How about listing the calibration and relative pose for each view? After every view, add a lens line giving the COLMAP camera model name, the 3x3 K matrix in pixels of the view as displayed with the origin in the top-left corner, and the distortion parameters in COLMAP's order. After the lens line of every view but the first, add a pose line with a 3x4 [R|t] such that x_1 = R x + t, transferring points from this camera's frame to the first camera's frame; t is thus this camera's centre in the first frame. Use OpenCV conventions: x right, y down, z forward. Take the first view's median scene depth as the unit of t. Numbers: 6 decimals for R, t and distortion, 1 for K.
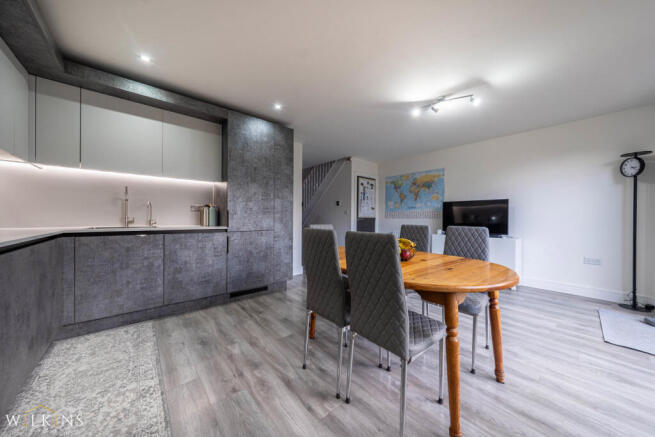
lens RADIAL K [[221.1, 0, 327.5], [0, 221.1, 218.5], [0, 0, 1]] dist [-0.000496, -0.000221]
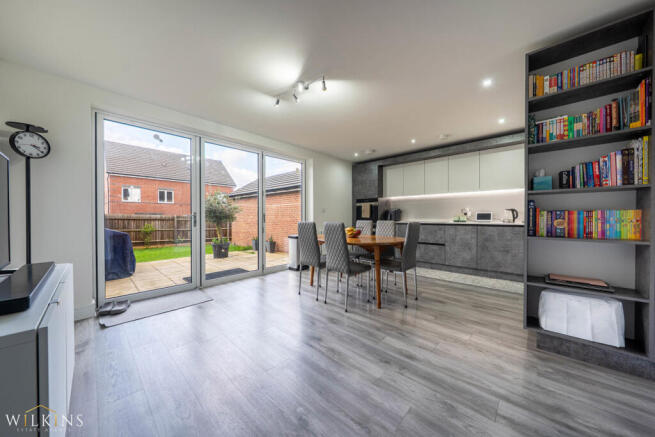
lens RADIAL K [[223.3, 0, 327.5], [0, 223.3, 218.5], [0, 0, 1]] dist [-0.000443, 0.000226]
pose [[-0.993970, -0.003699, -0.109594, 0.546975], [-0.005125, 0.999906, 0.012729, -0.005397], [0.109536, 0.013213, -0.993895, 2.095932]]
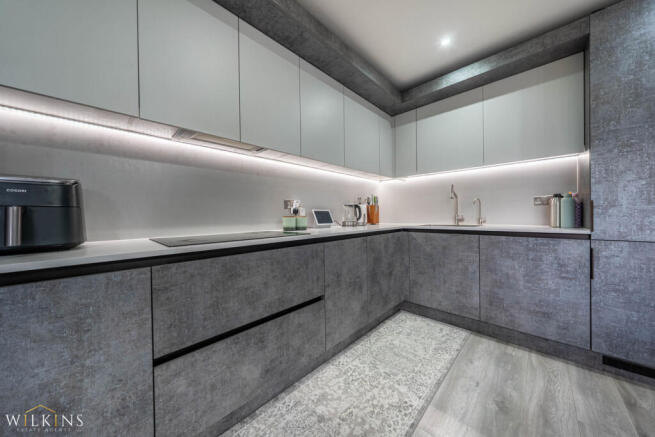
lens RADIAL K [[221.1, 0, 327.5], [0, 221.1, 218.5], [0, 0, 1]] dist [-0.000496, -0.000221]
pose [[0.099057, 0.001299, -0.995081, 0.030374], [0.010024, 0.999947, 0.002303, 0.000421], [0.995031, -0.010203, 0.099039, 0.343077]]
